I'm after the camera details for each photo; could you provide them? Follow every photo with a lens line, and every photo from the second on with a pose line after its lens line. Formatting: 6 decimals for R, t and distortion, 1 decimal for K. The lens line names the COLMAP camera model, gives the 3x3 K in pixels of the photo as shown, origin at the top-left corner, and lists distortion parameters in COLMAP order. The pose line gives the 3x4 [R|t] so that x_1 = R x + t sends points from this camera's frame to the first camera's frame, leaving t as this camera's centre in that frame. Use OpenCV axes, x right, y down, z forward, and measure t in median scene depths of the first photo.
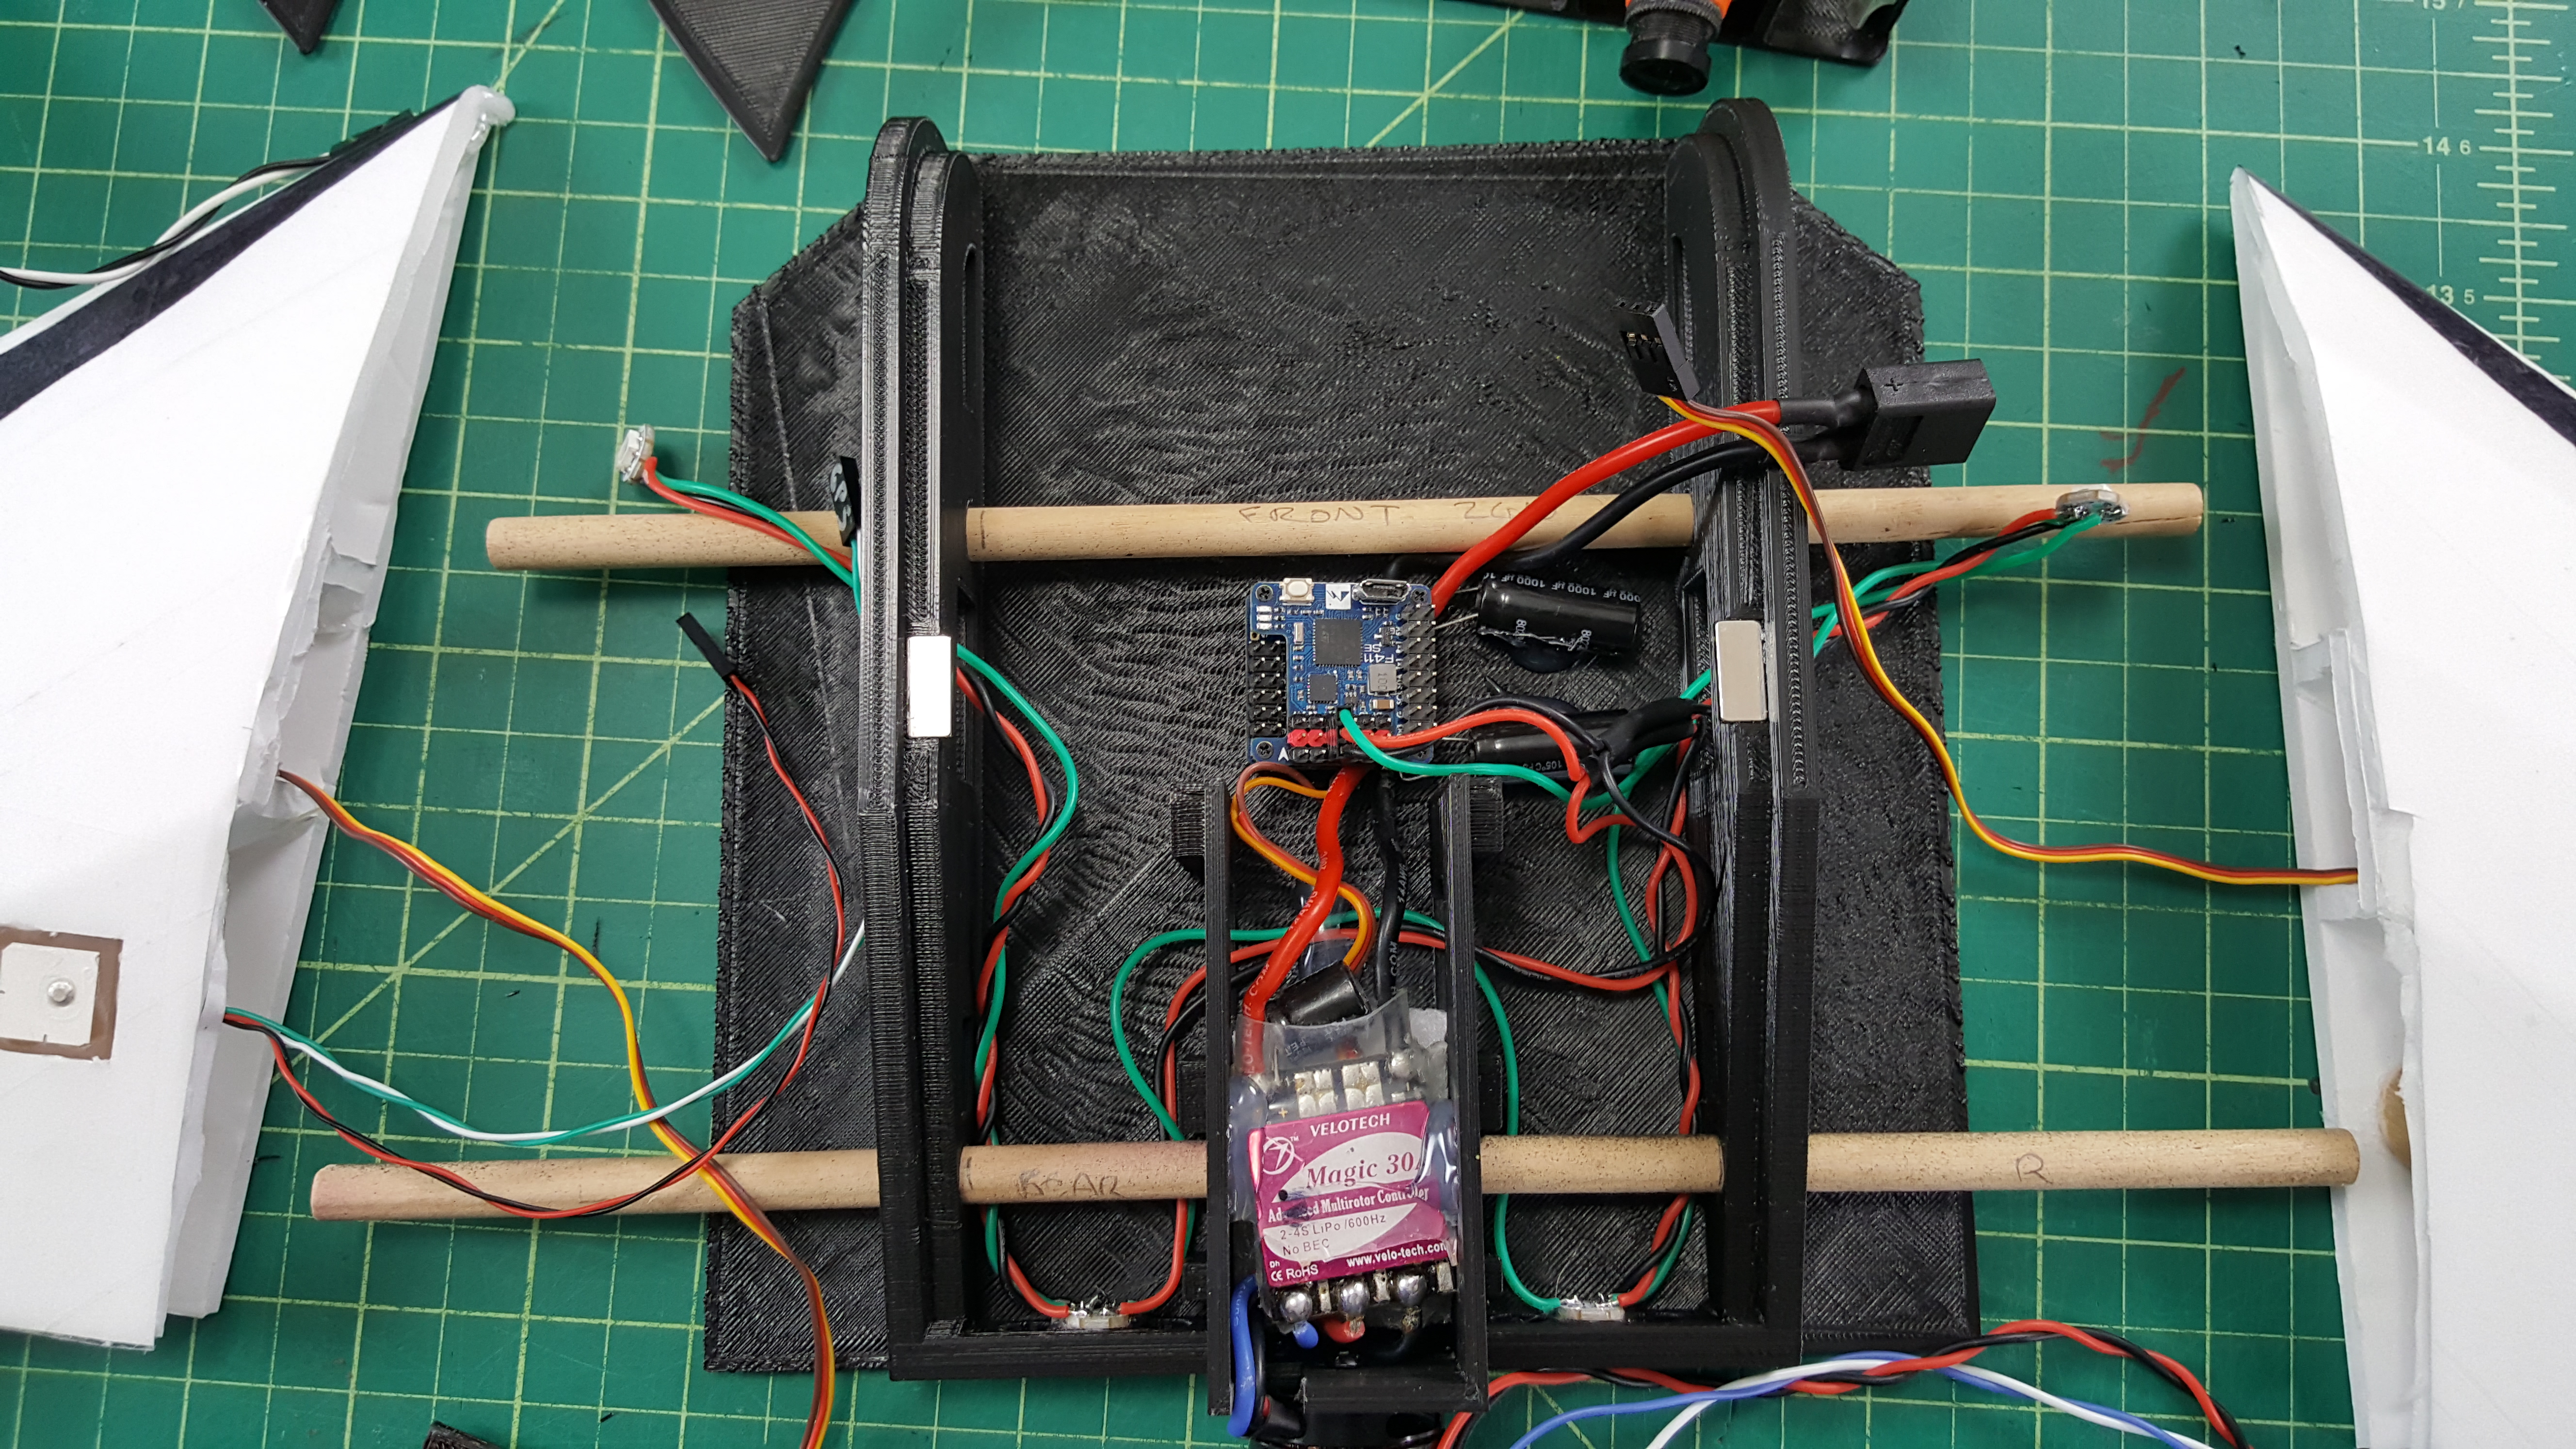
lens RADIAL K [[2016.3, 0, 1277.9], [0, 2016.3, 733.6], [0, 0, 1]] dist [0.182641, -0.416877]
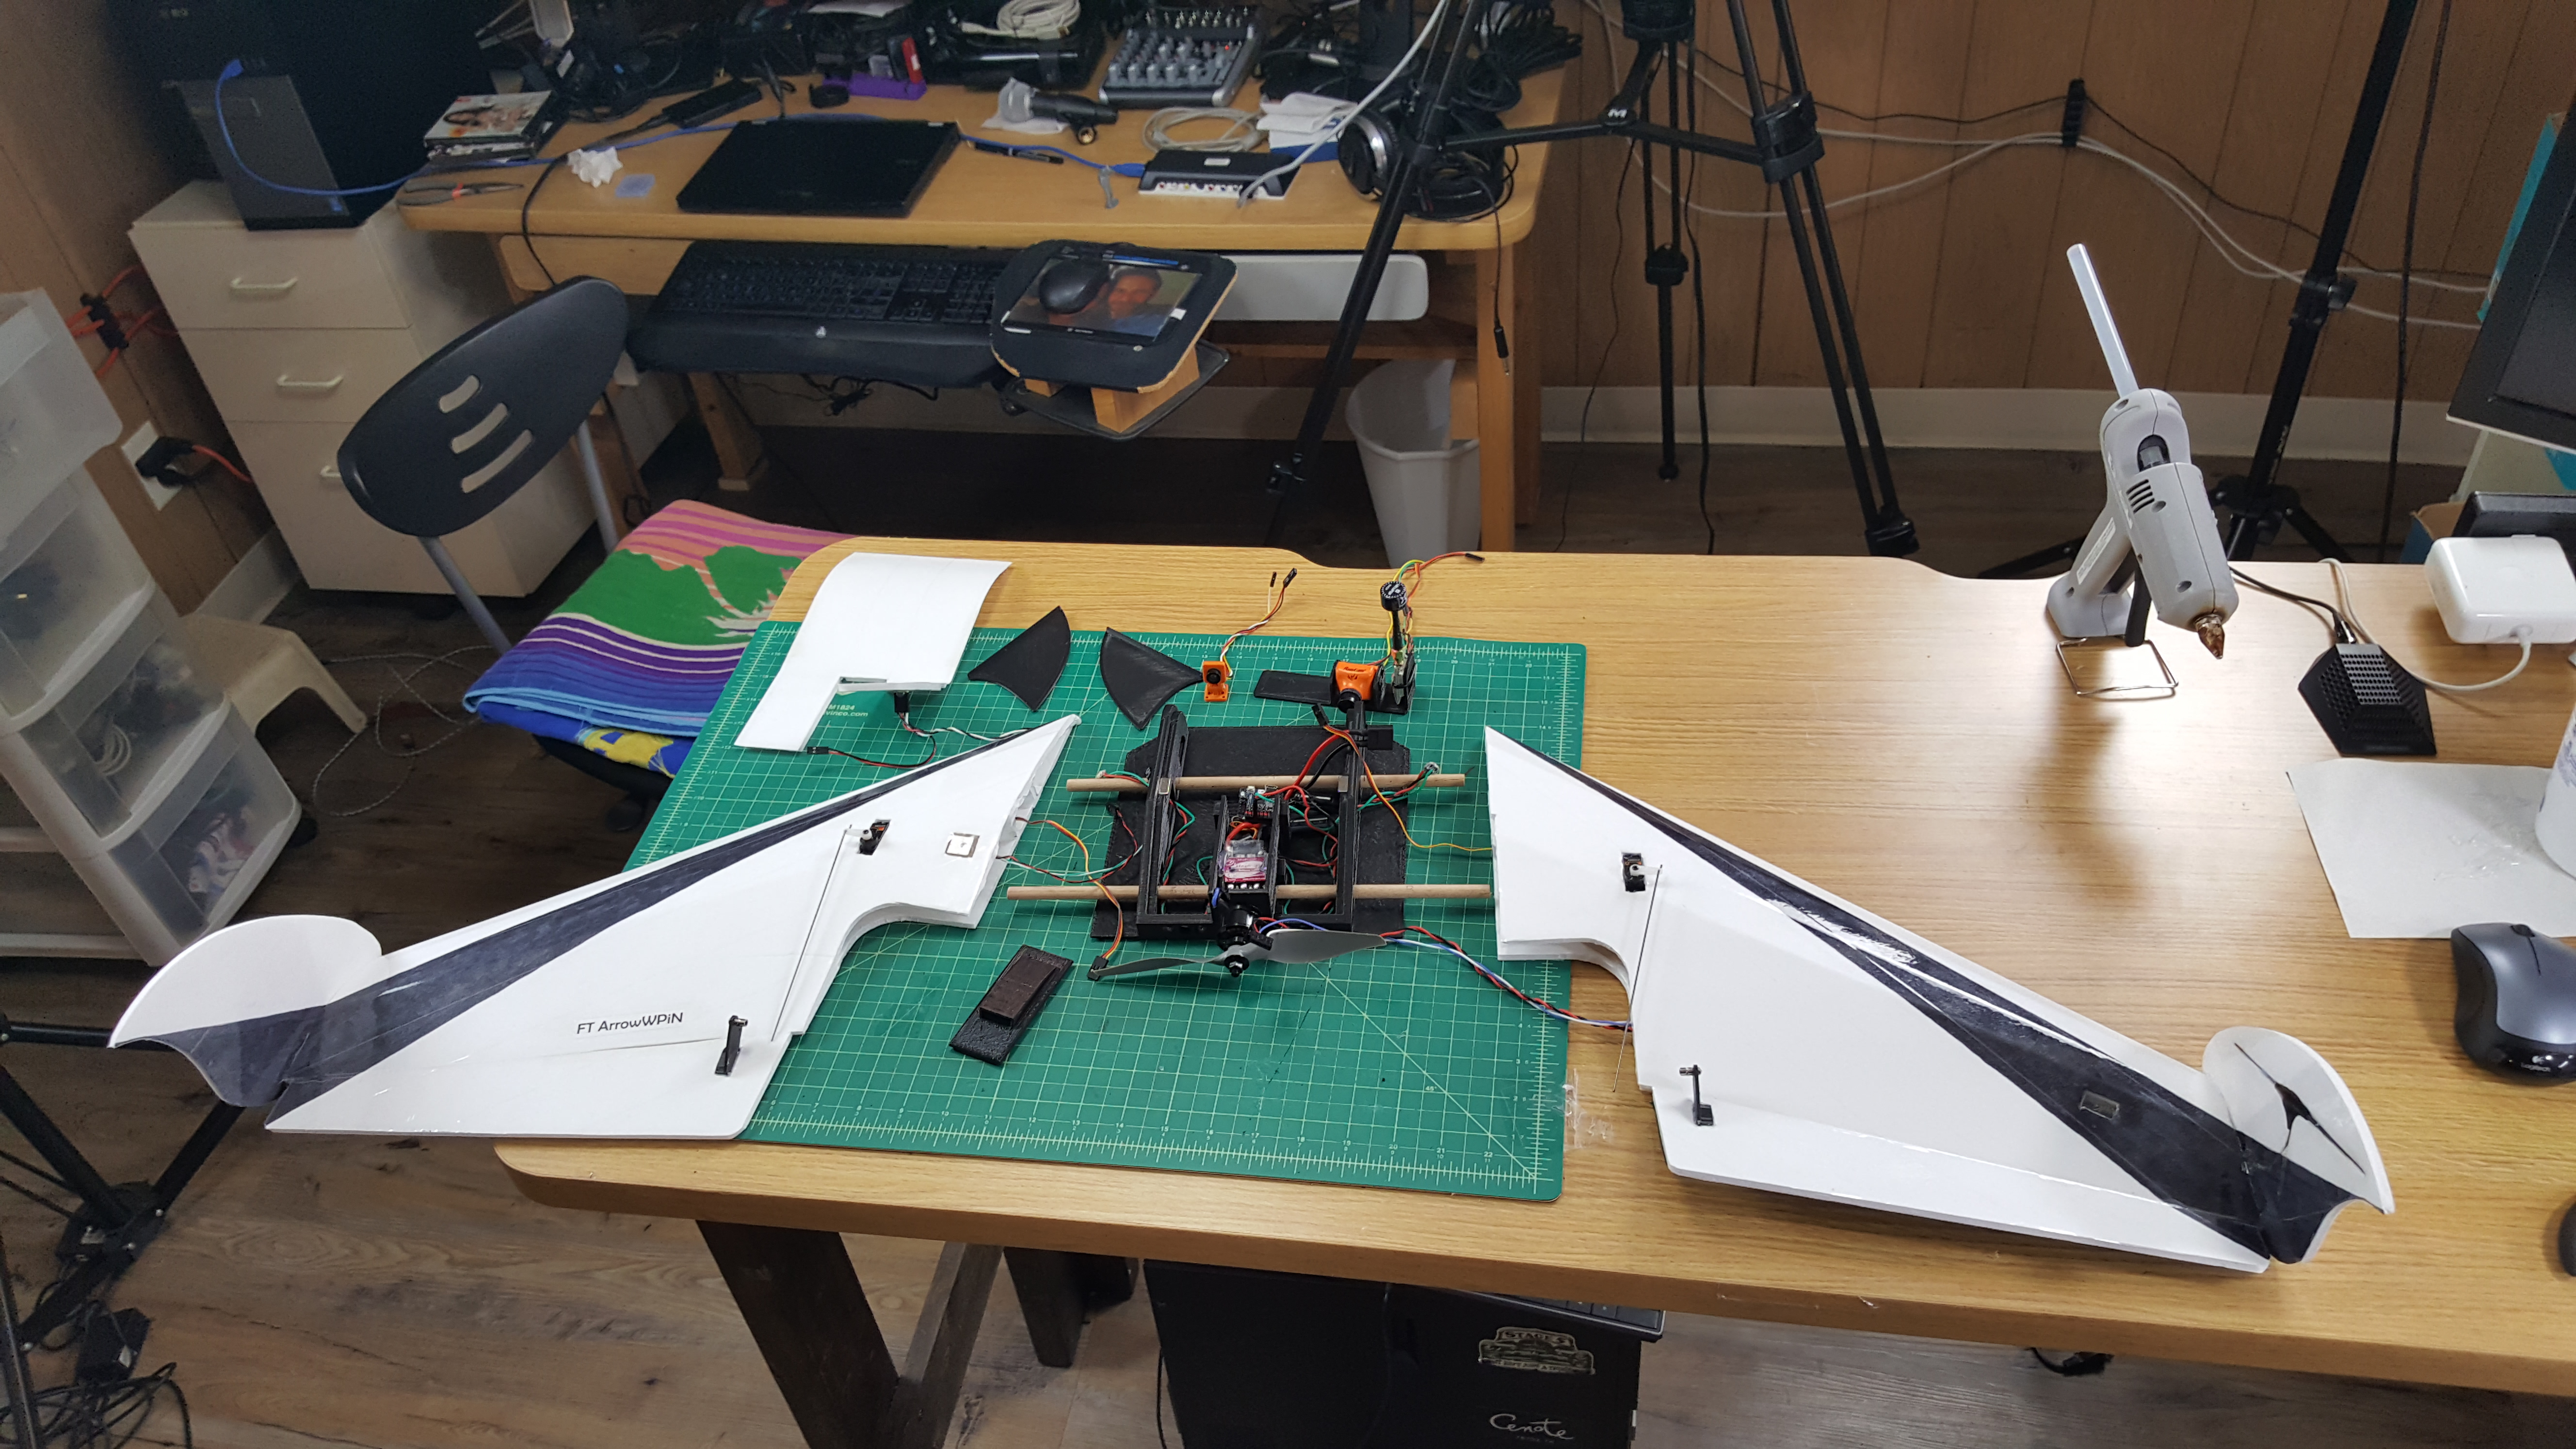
lens RADIAL K [[2016.3, 0, 1277.9], [0, 2016.3, 733.6], [0, 0, 1]] dist [0.182641, -0.416877]
pose [[0.992325, -0.001615, -0.123644, 0.545505], [-0.076075, 0.780315, -0.620743, 2.273722], [0.097484, 0.625385, 0.774203, -2.169391]]
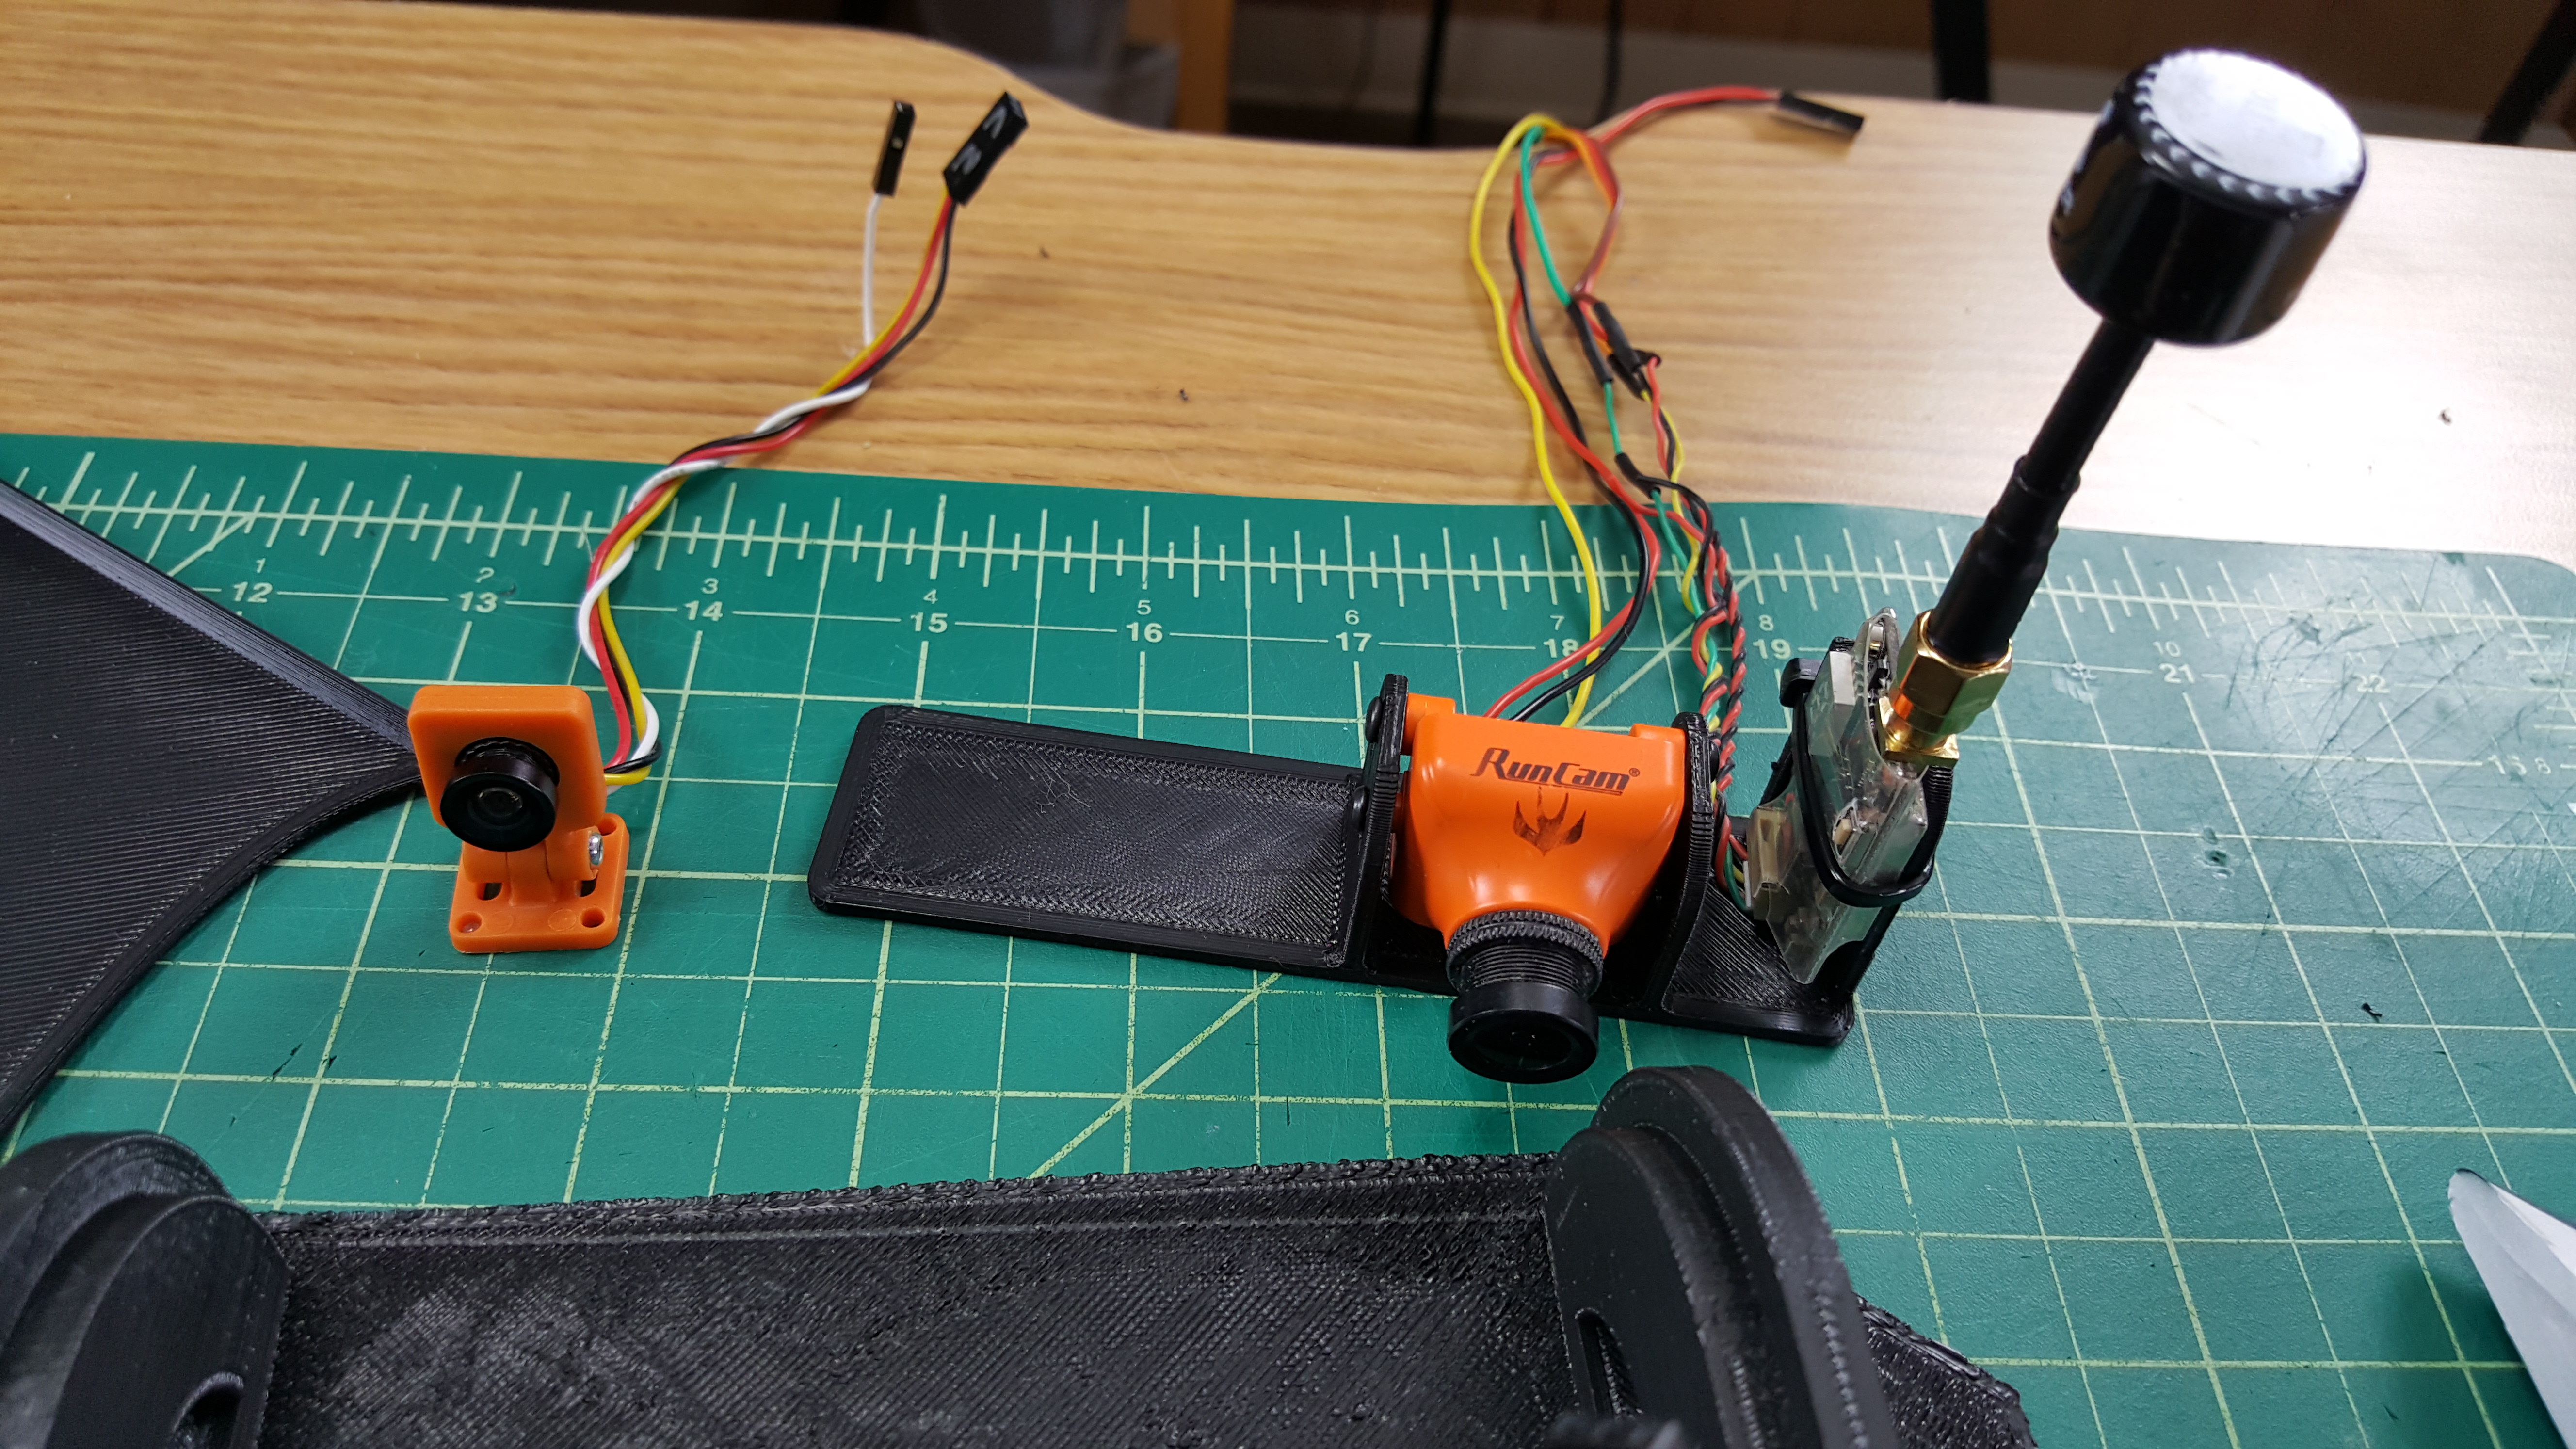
lens RADIAL K [[2016.3, 0, 1277.9], [0, 2016.3, 733.6], [0, 0, 1]] dist [0.182641, -0.416877]
pose [[0.992263, 0.000718, 0.124151, 0.042933], [0.065588, 0.846025, -0.529093, -0.087187], [-0.105415, 0.533142, 0.839433, 0.451035]]
